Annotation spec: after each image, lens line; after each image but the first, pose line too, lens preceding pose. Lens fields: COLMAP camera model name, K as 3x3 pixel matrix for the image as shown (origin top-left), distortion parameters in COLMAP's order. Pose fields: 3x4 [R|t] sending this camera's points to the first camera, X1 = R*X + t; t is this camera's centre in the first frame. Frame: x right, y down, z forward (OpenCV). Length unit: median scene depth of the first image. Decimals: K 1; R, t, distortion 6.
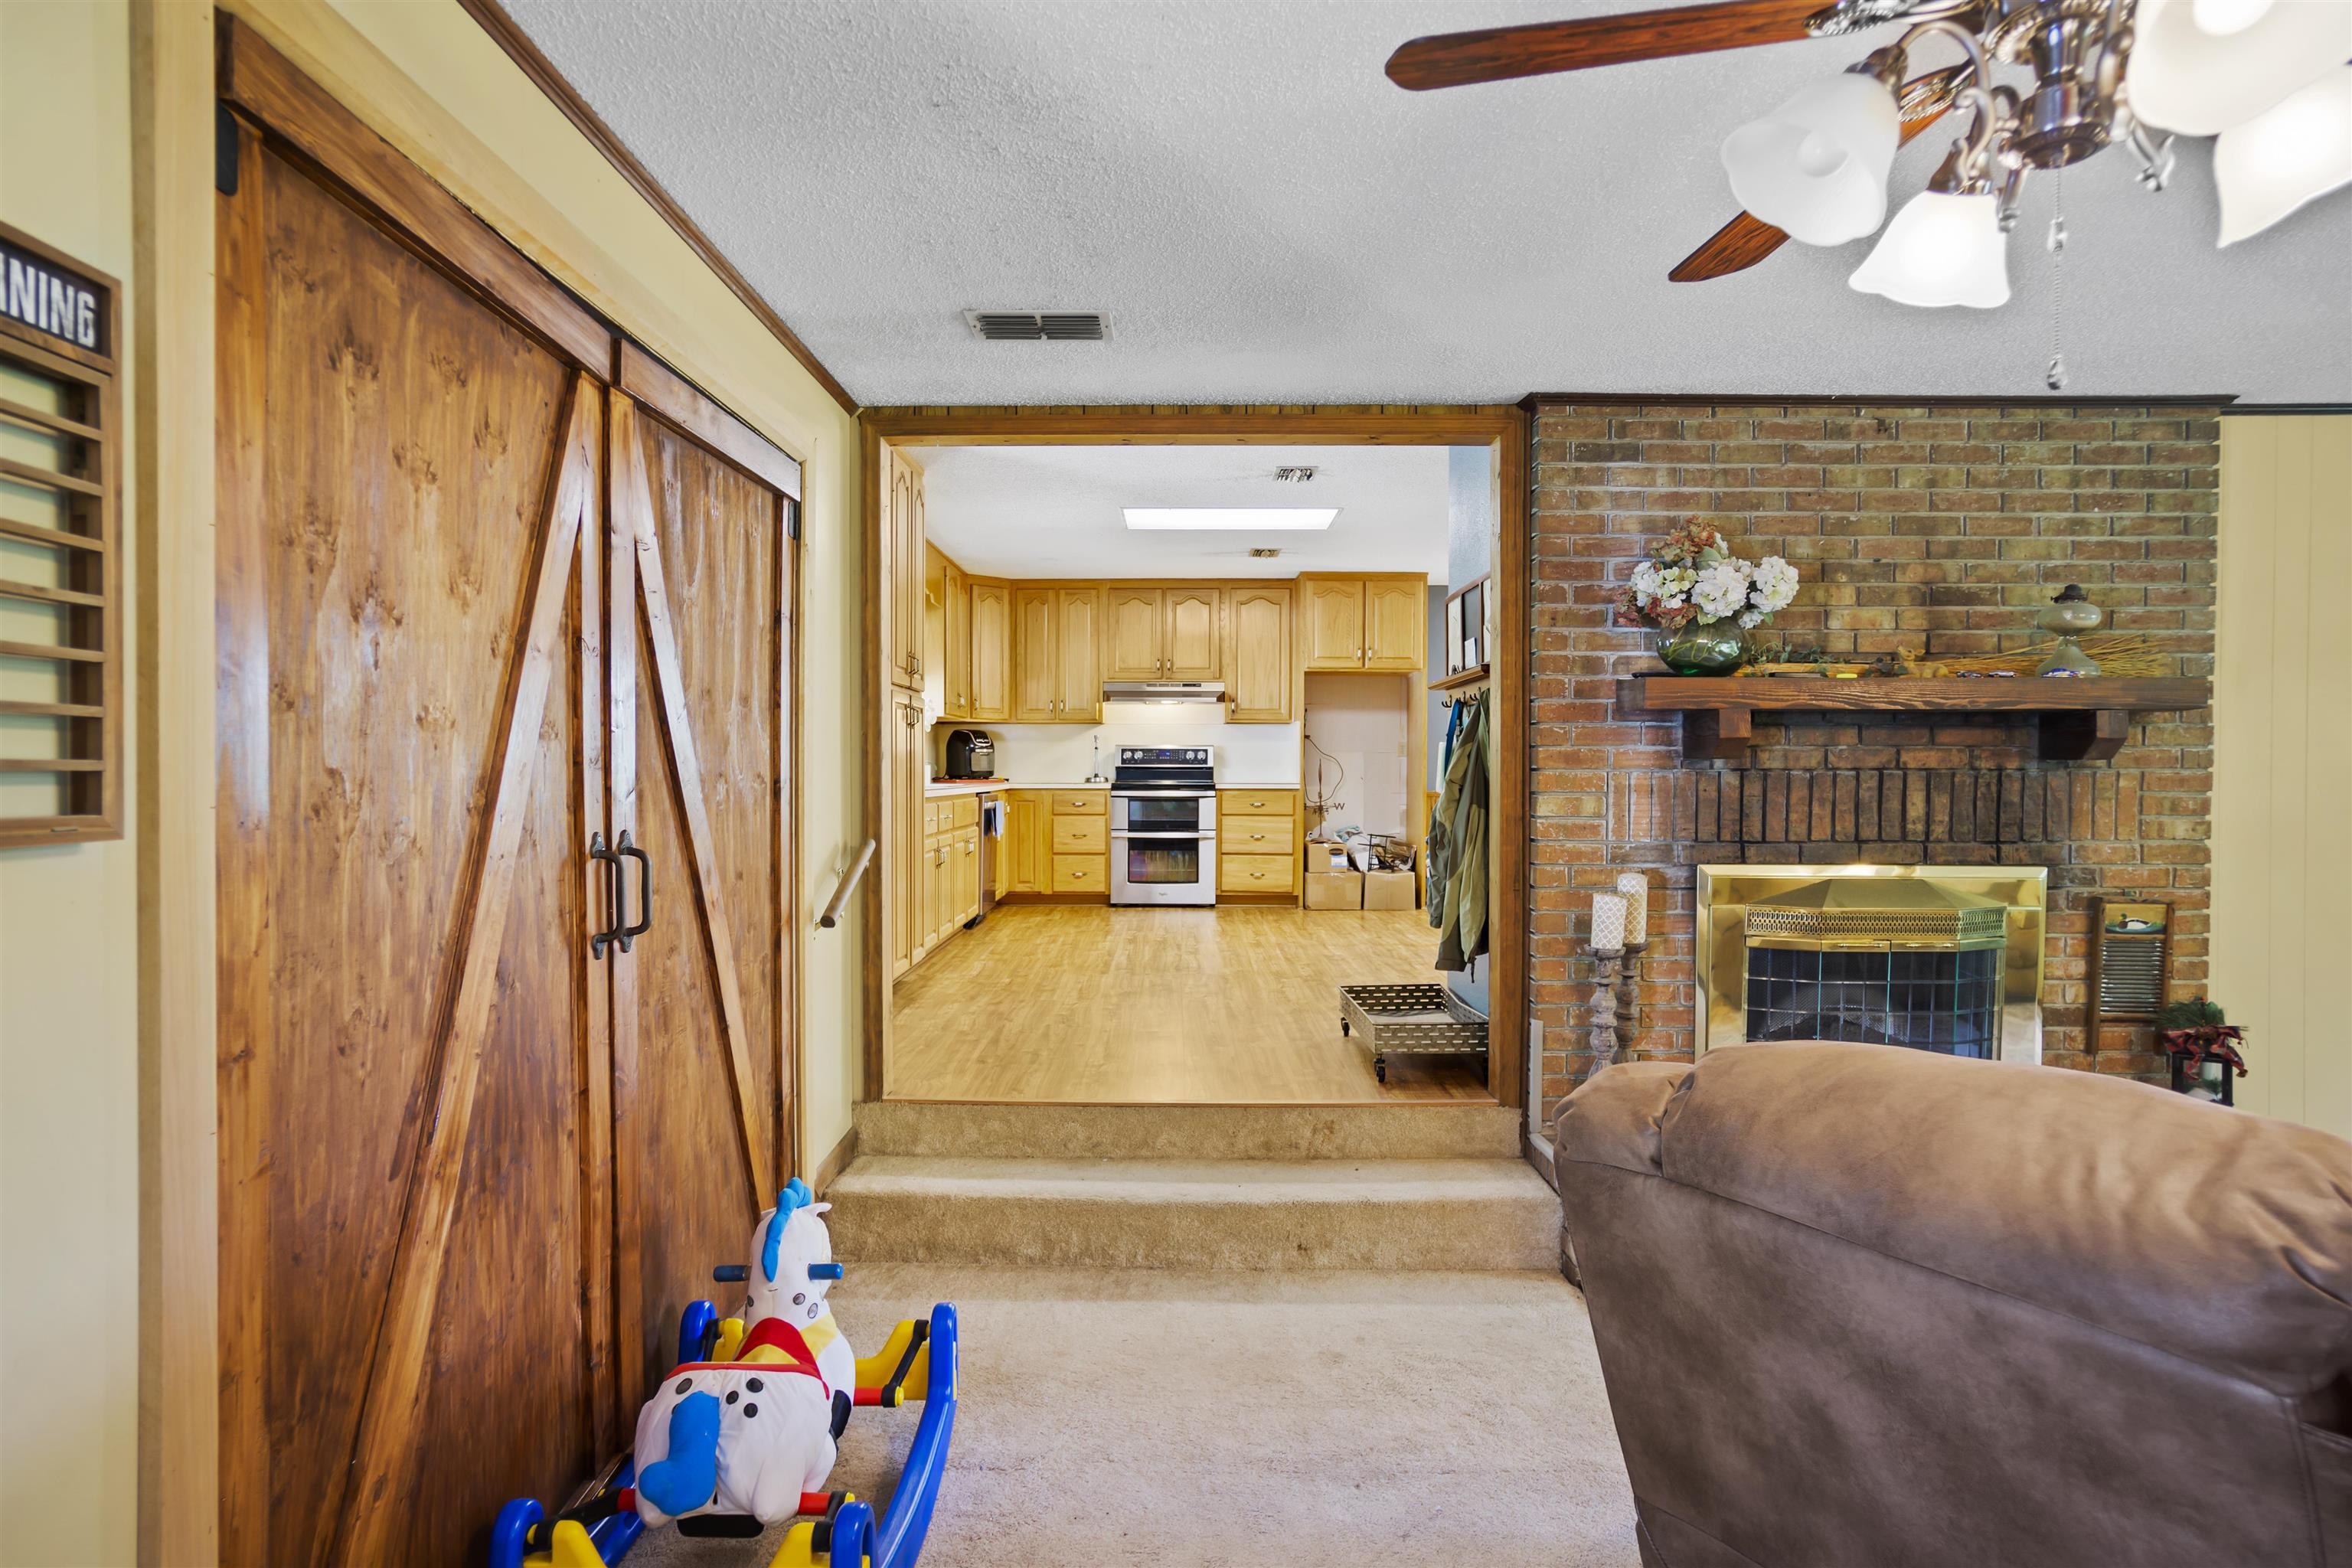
lens RADIAL K [[1237.2, 0, 1177.5], [0, 1237.2, 785.2], [0, 0, 1]] dist [0.000991, 0.005342]
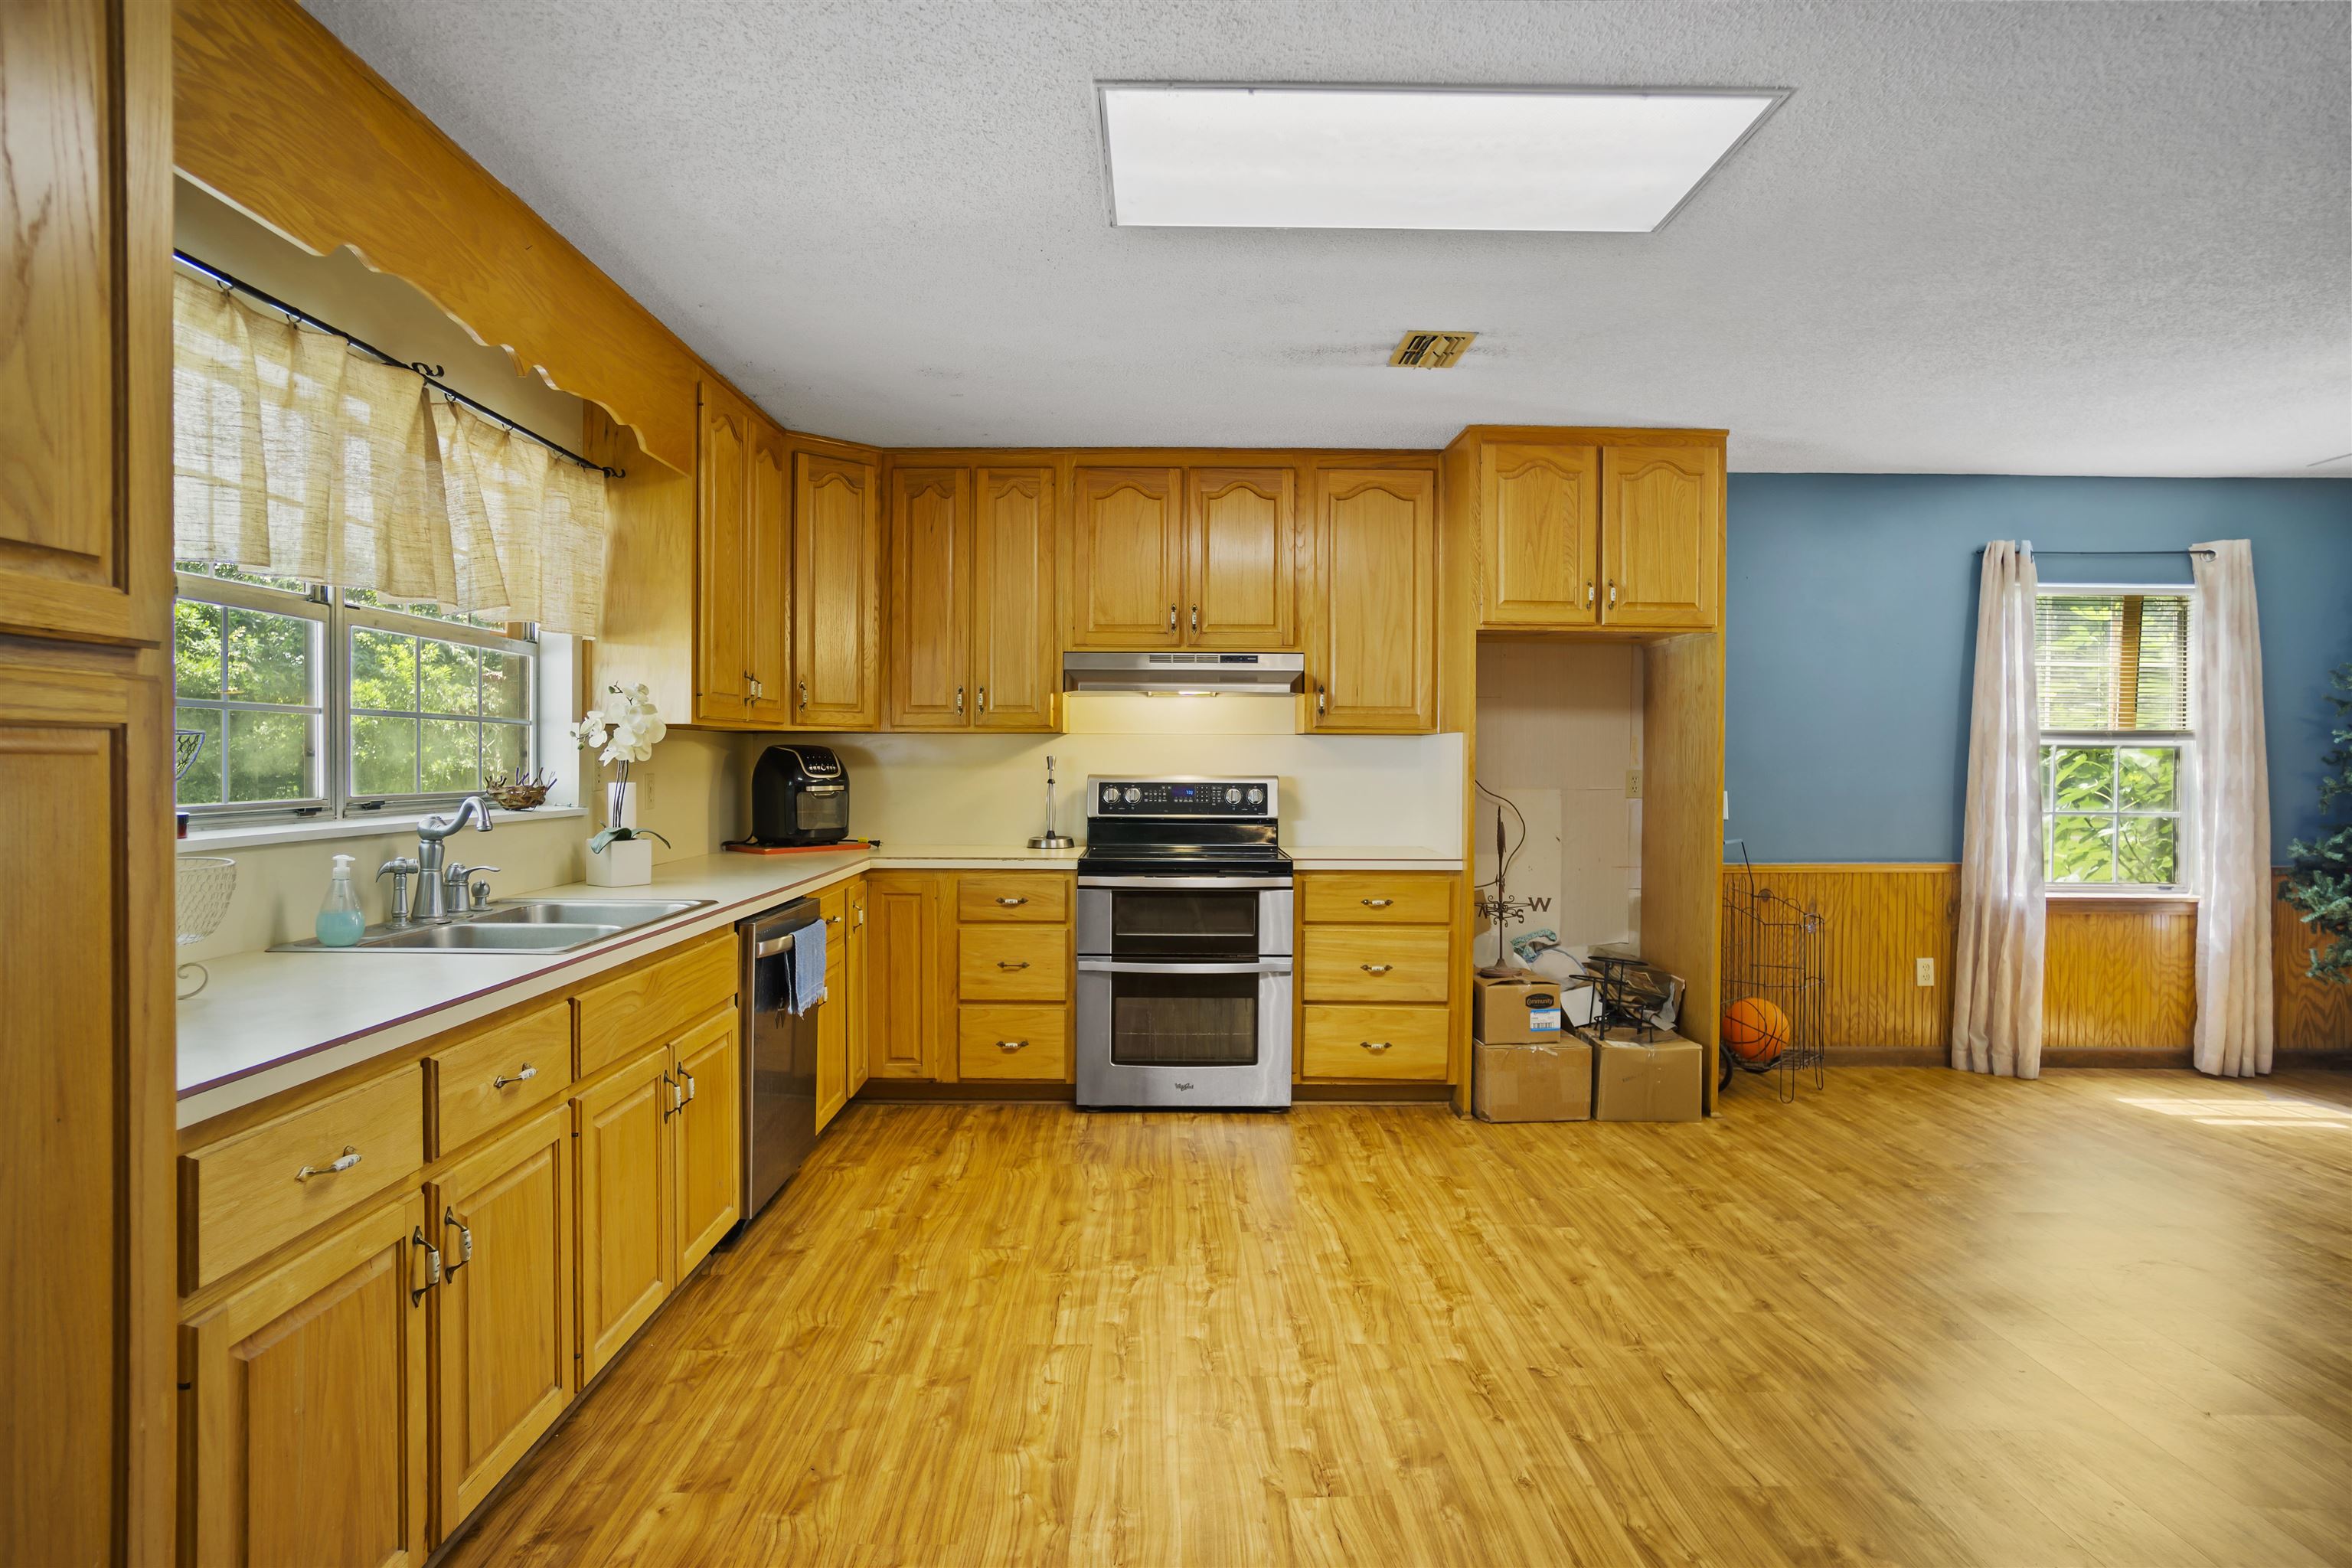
lens RADIAL K [[1237.2, 0, 1170.4], [0, 1237.2, 767.7], [0, 0, 1]] dist [0.000991, 0.005342]
pose [[0.999932, 0.002530, 0.011363, -0.022746], [-0.002472, 0.999984, -0.005069, -0.034811], [-0.011375, 0.005041, 0.999923, 0.507538]]
